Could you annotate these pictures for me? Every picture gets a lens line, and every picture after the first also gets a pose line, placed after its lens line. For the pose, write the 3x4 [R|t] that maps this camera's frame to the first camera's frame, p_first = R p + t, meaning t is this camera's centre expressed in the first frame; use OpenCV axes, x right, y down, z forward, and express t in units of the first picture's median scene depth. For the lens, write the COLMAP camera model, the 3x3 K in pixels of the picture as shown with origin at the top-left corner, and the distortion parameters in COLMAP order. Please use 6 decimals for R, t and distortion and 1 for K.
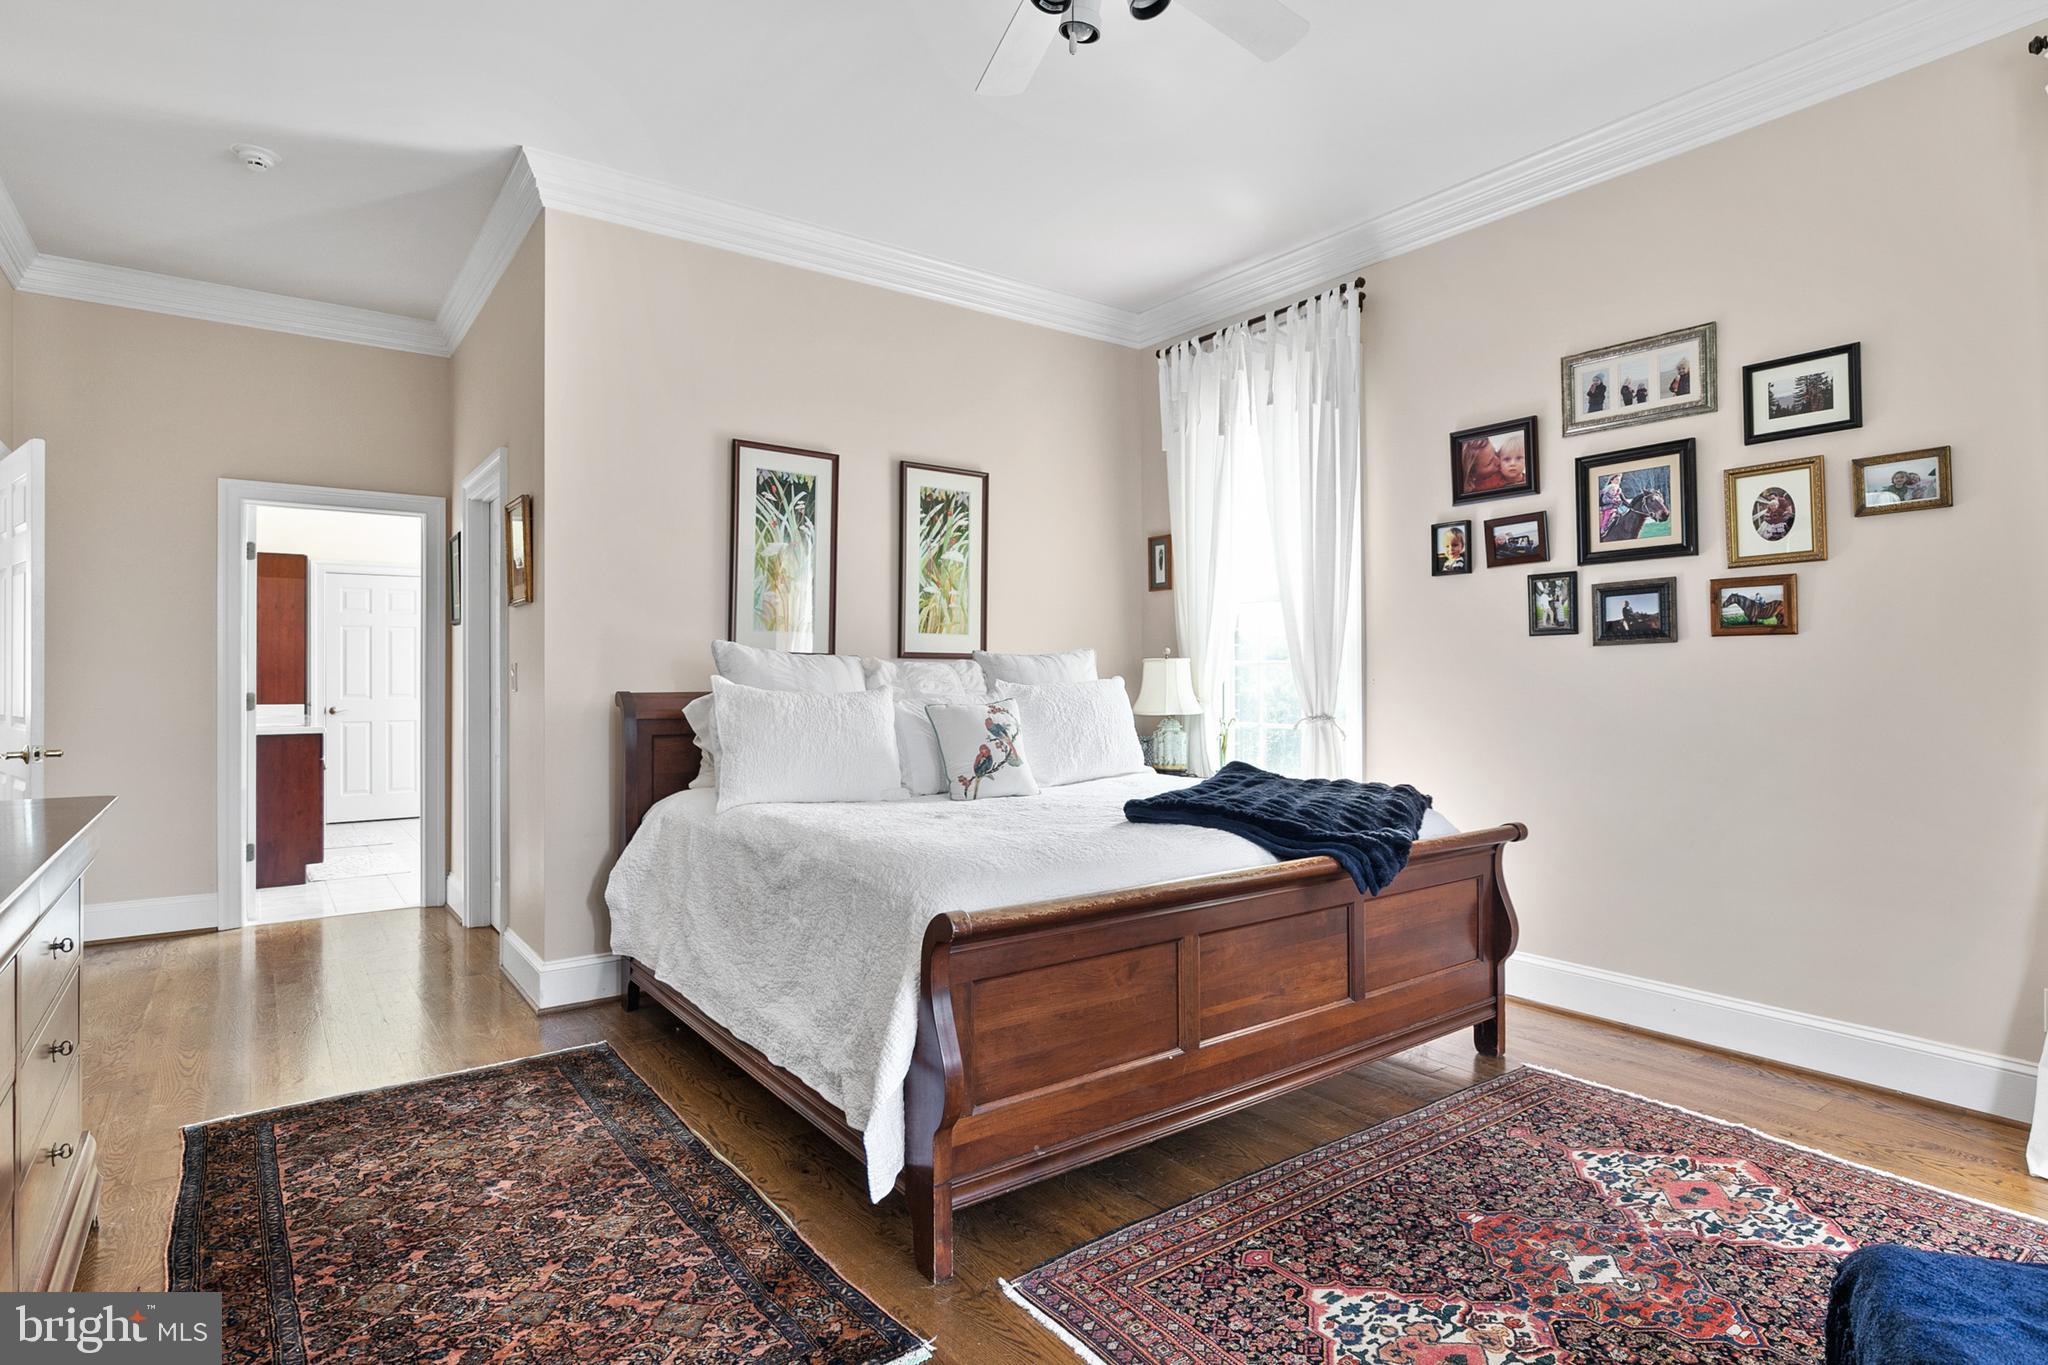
lens RADIAL K [[1077.4, 0, 1025.8], [0, 1077.4, 668.1], [0, 0, 1]] dist [0.000543, -0.000184]
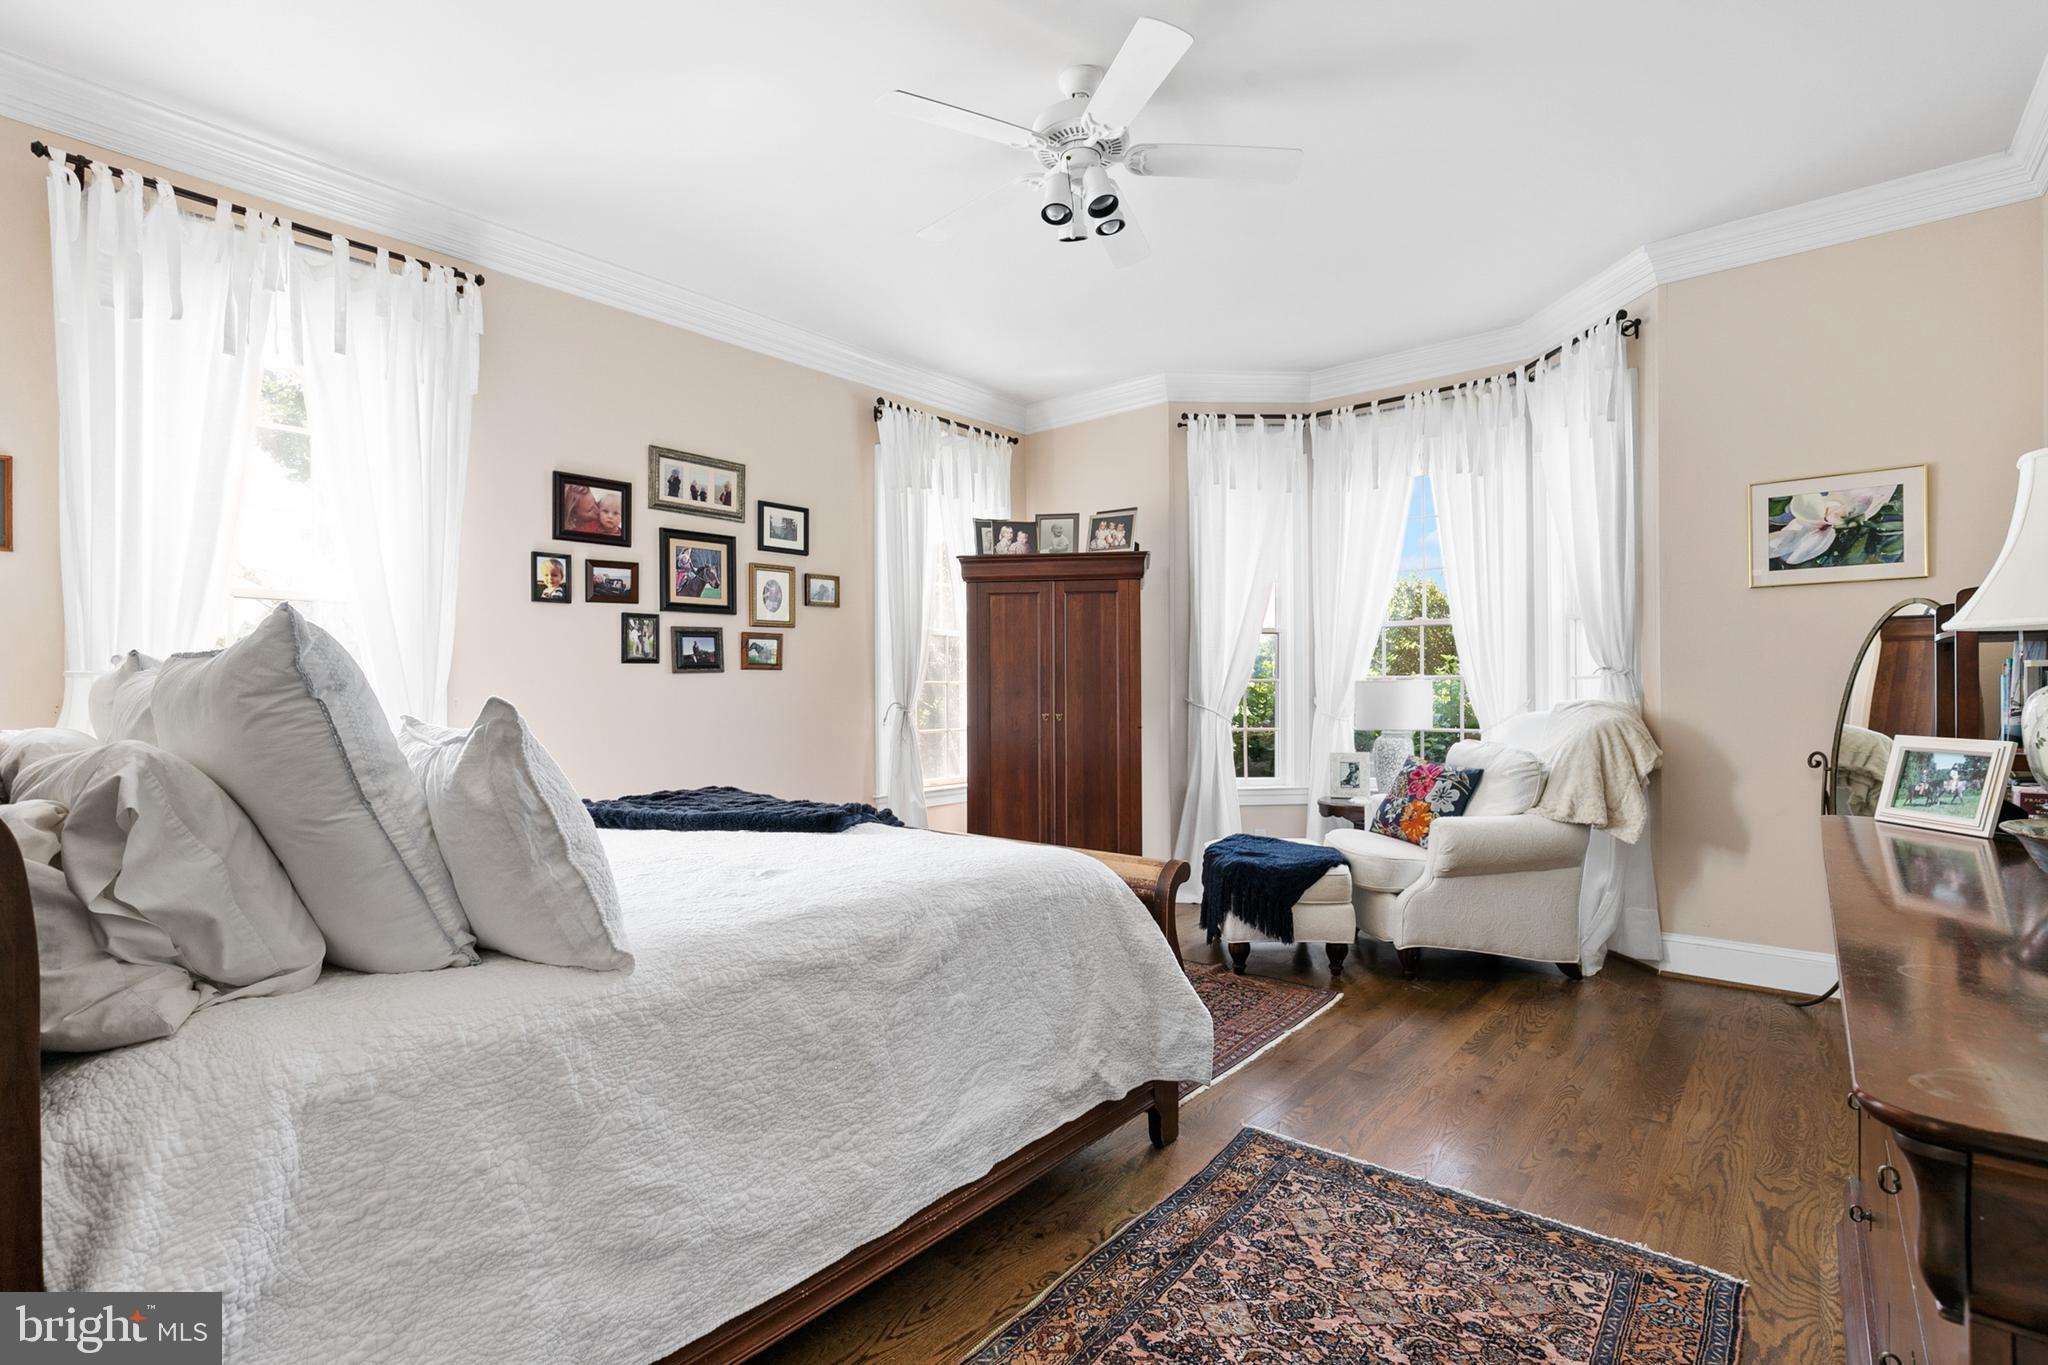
lens RADIAL K [[934.4, 0, 1026.8], [0, 934.4, 691.3], [0, 0, 1]] dist [-0.015521, 0.004958]
pose [[-0.235718, 0.003961, 0.971813, -0.696807], [0.002694, 0.999991, -0.003423, 0.006854], [-0.971818, 0.001812, -0.235726, 0.859989]]
